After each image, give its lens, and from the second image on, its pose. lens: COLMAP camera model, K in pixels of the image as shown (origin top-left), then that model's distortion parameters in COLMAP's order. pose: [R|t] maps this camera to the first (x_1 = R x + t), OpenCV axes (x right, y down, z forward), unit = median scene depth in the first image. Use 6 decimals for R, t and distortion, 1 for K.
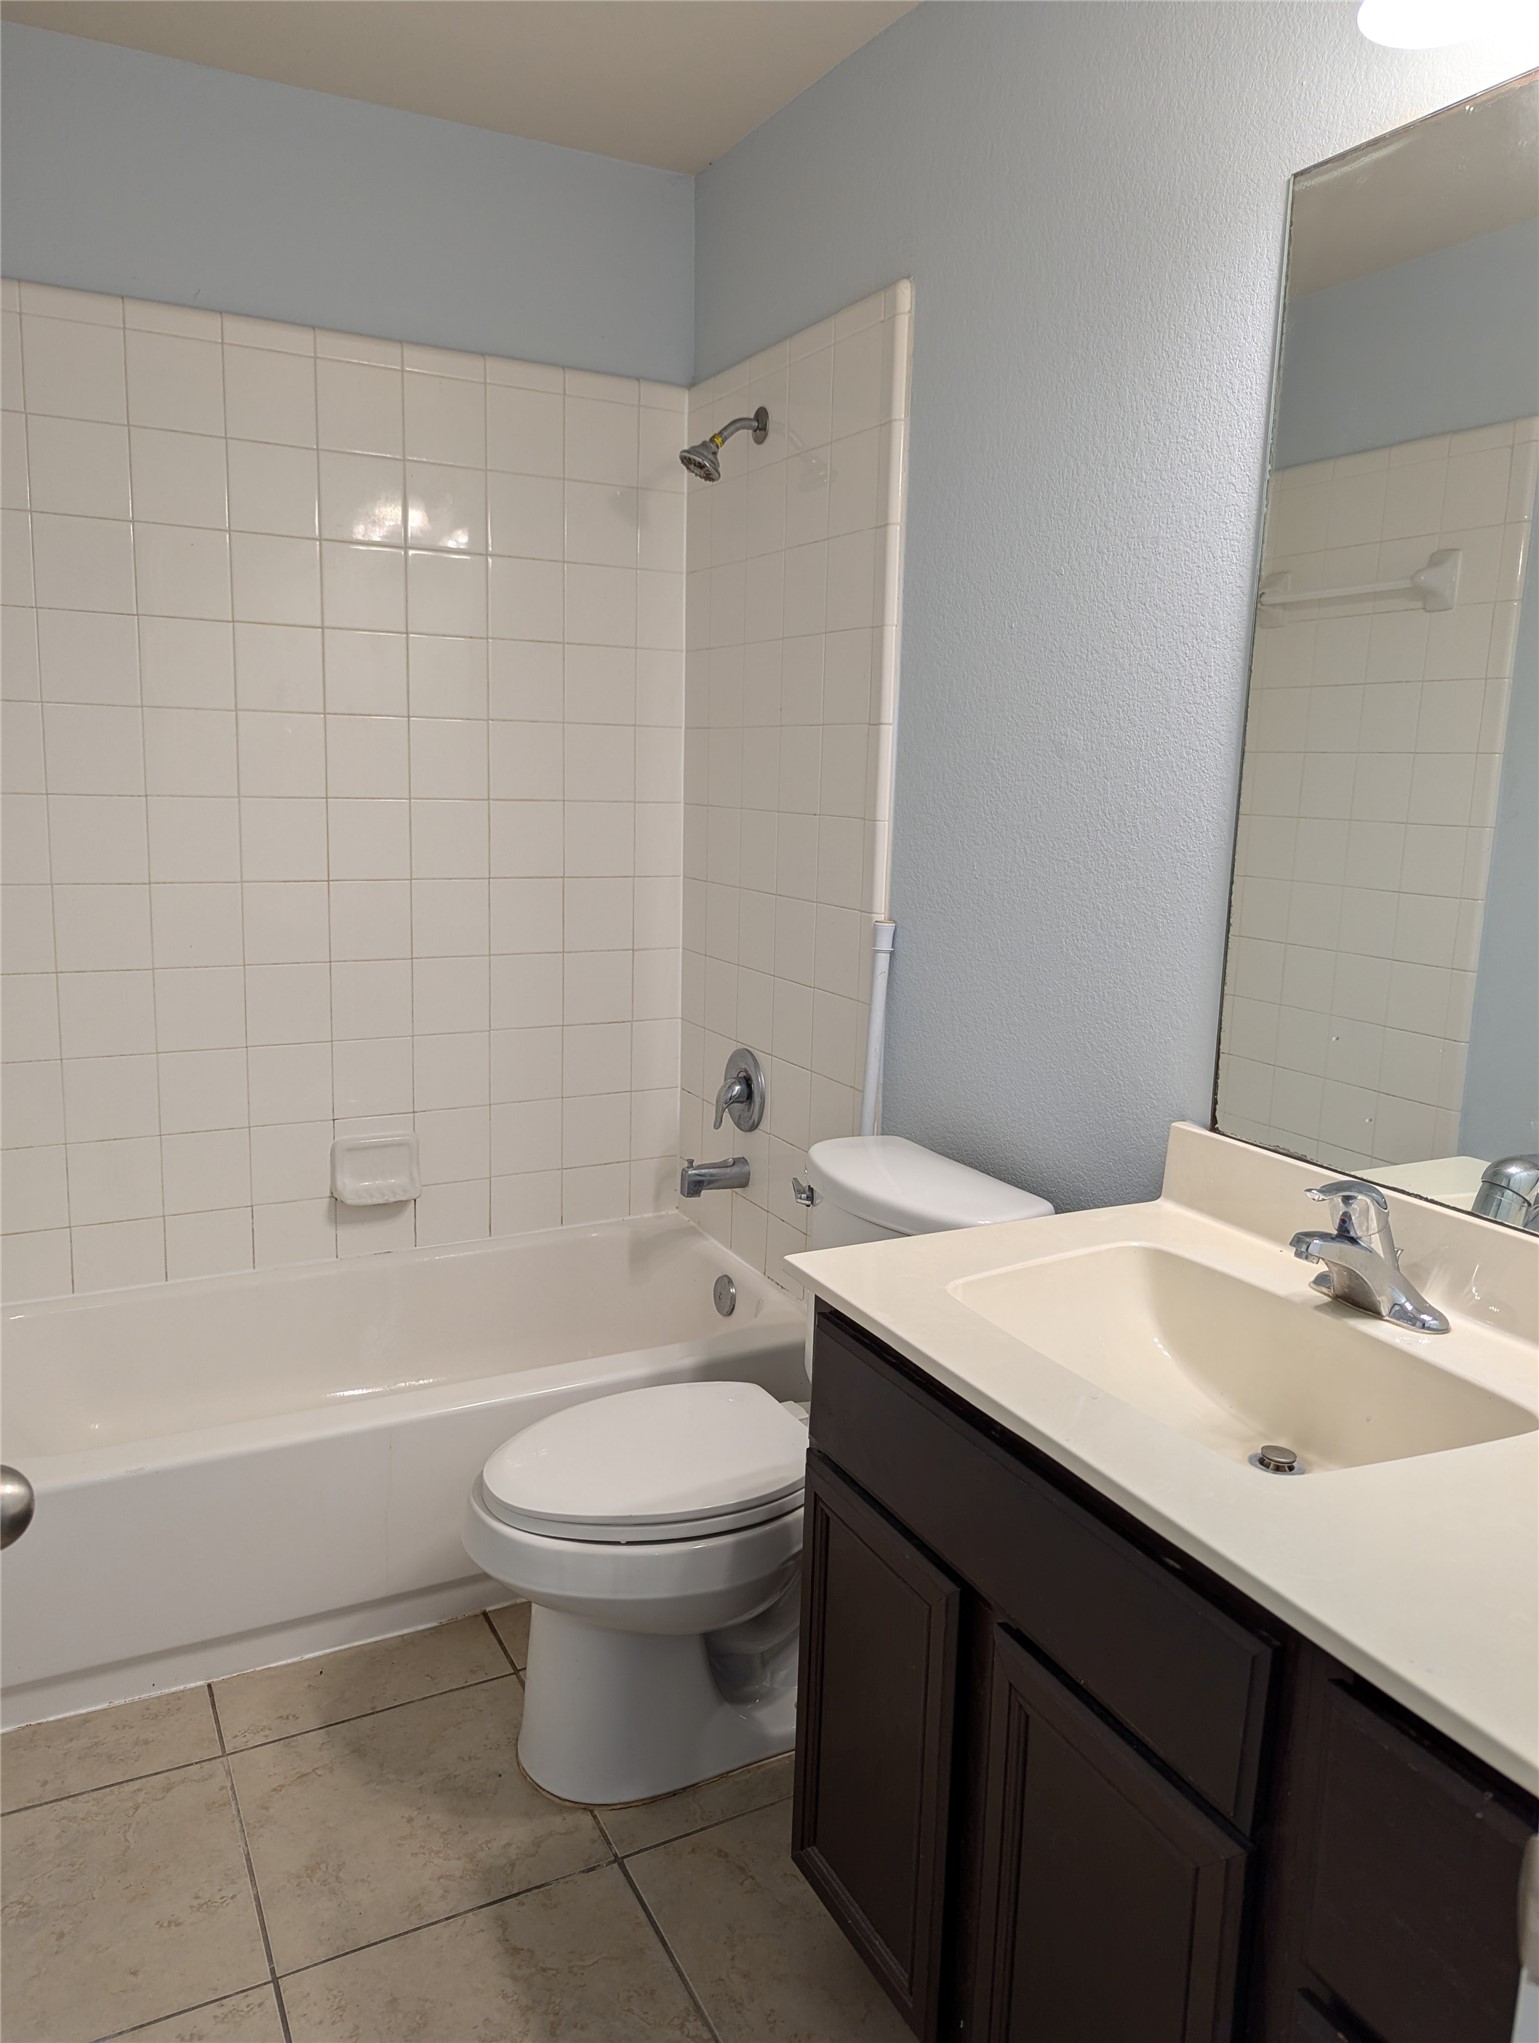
lens RADIAL K [[1461.4, 0, 767.1], [0, 1461.4, 1022.8], [0, 0, 1]] dist [0.054732, -0.042106]
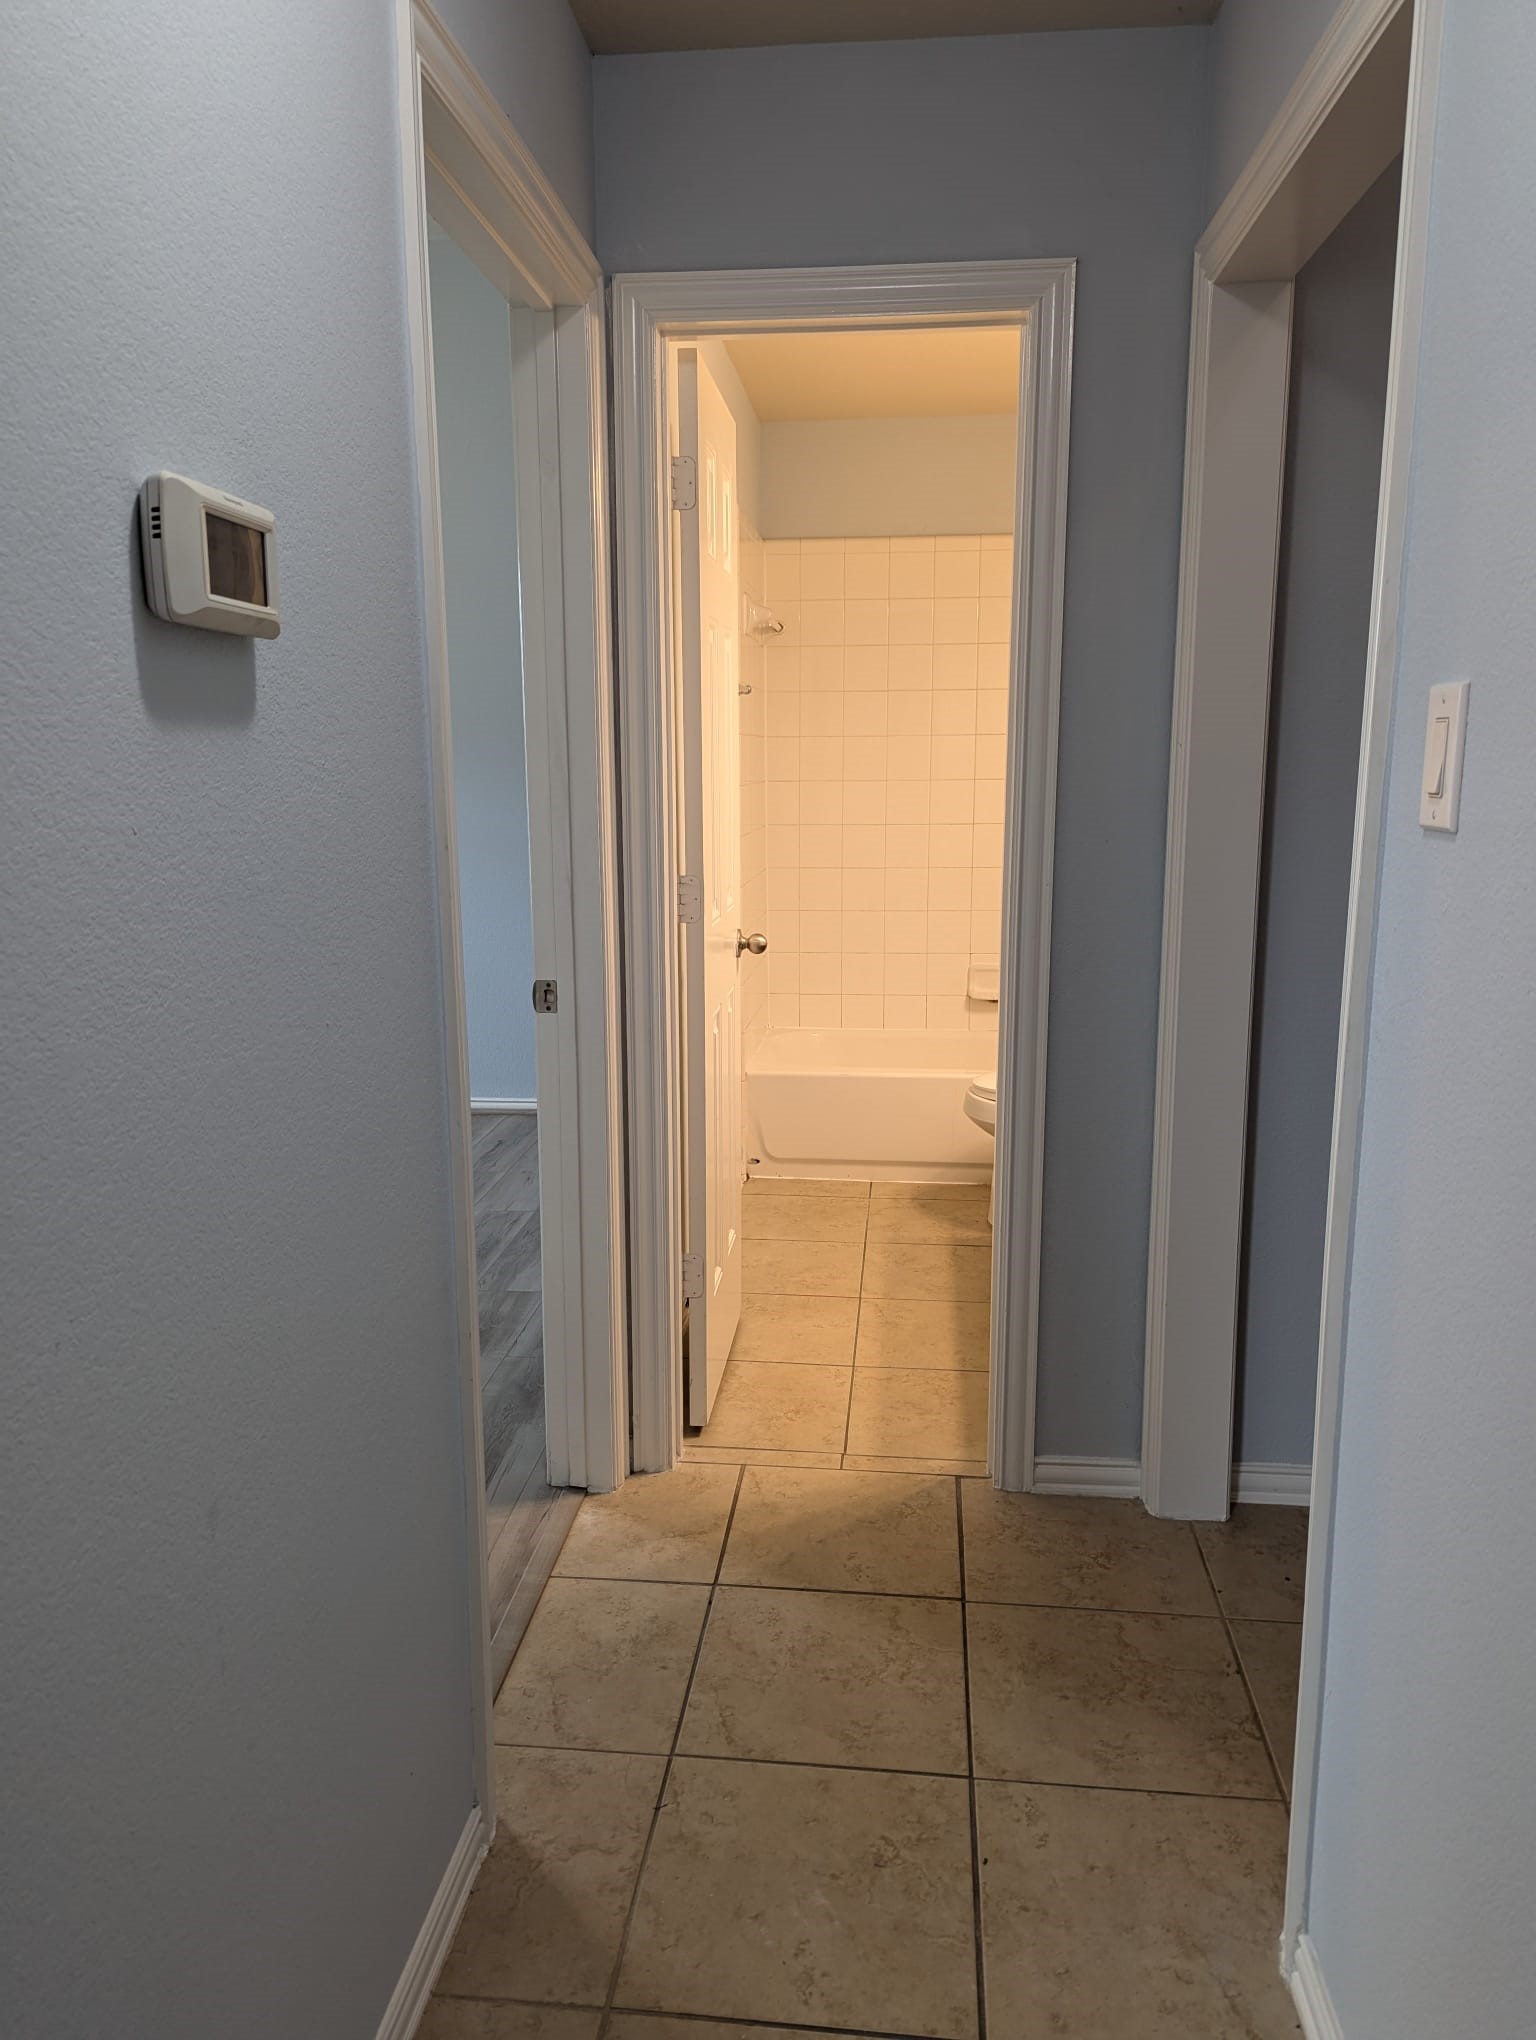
lens RADIAL K [[1439.0, 0, 767.5], [0, 1439.0, 1019.7], [0, 0, 1]] dist [-0.000354, -0.000119]
pose [[0.836200, 0.071811, -0.543703, 0.677845], [-0.084453, 0.996426, 0.001718, 0.229648], [0.541883, 0.044480, 0.839276, -0.940881]]
